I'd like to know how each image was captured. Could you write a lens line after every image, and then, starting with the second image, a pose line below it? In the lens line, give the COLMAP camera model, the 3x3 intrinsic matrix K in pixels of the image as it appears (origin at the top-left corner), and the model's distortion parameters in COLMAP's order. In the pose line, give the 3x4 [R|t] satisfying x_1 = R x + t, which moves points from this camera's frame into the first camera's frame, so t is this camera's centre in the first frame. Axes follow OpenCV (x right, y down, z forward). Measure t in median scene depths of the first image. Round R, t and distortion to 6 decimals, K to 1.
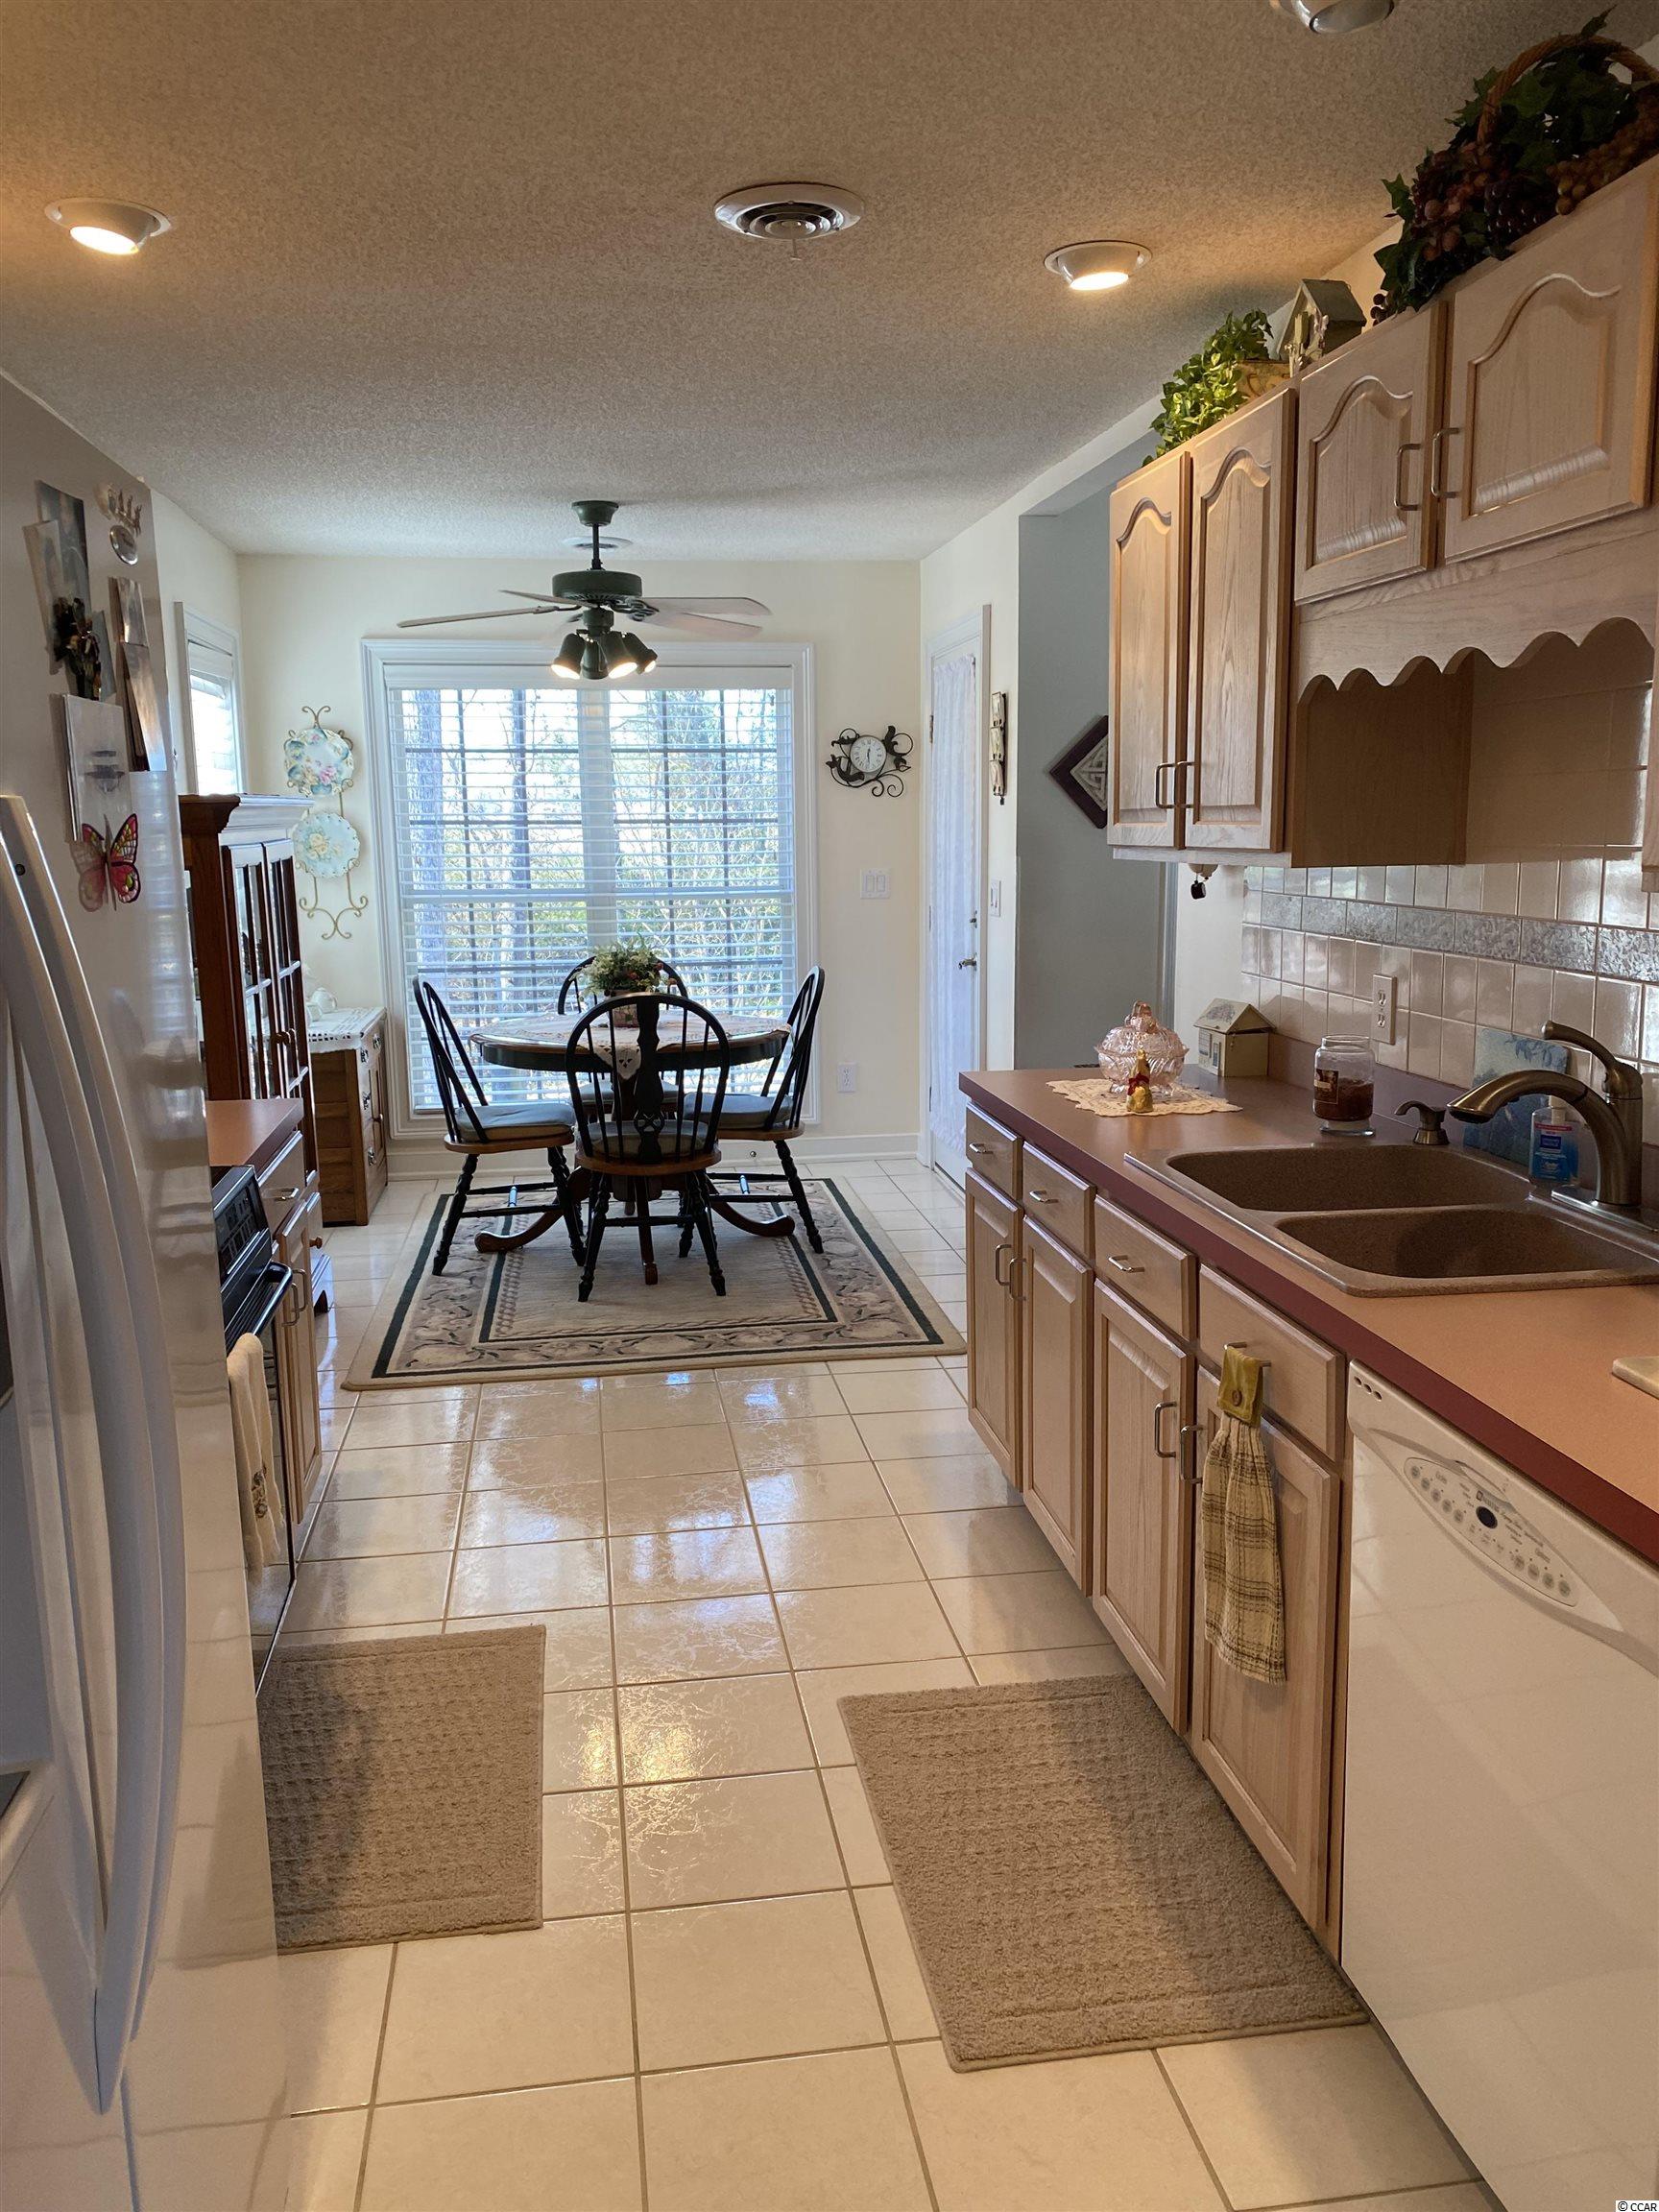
lens RADIAL K [[1690.1, 0, 822.5], [0, 1690.1, 1114.7], [0, 0, 1]] dist [0.025016, -0.017044]
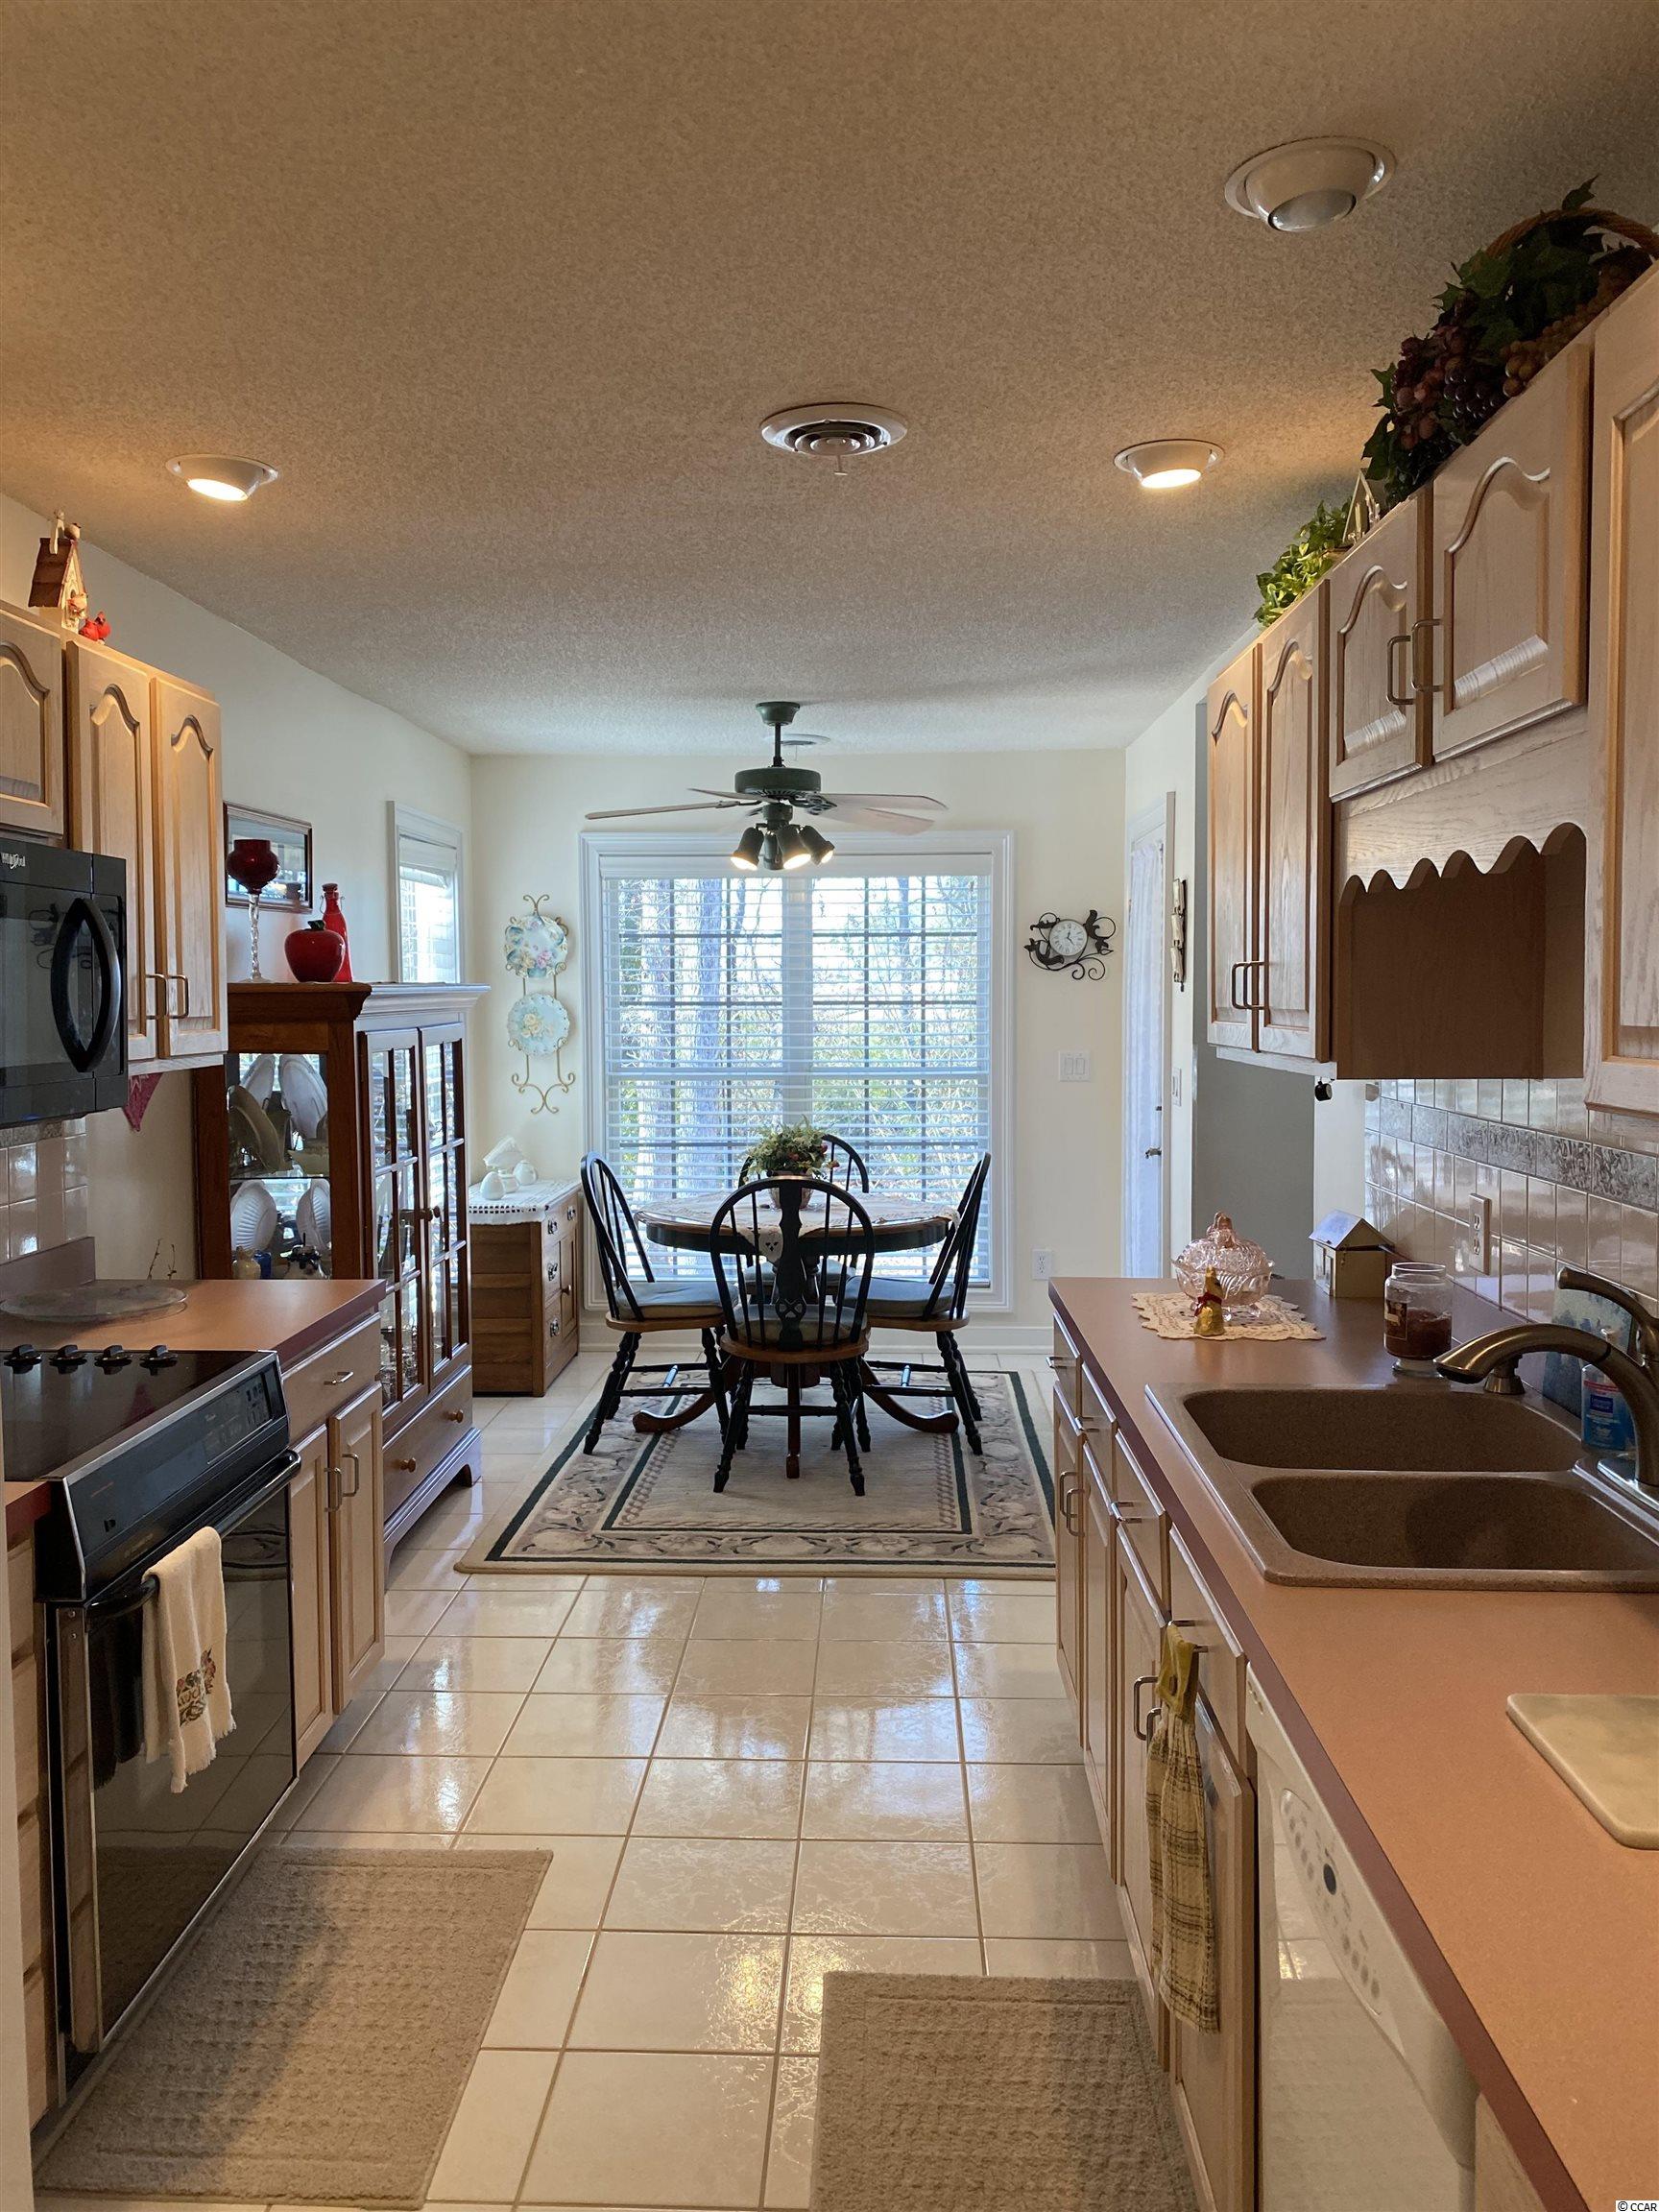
lens RADIAL K [[1690.1, 0, 826.6], [0, 1690.1, 1090.8], [0, 0, 1]] dist [0.025016, -0.017044]
pose [[0.981716, 0.019641, -0.189337, 0.159841], [-0.040965, 0.993156, -0.109377, -0.024988], [0.185893, 0.115133, 0.975801, 0.048868]]
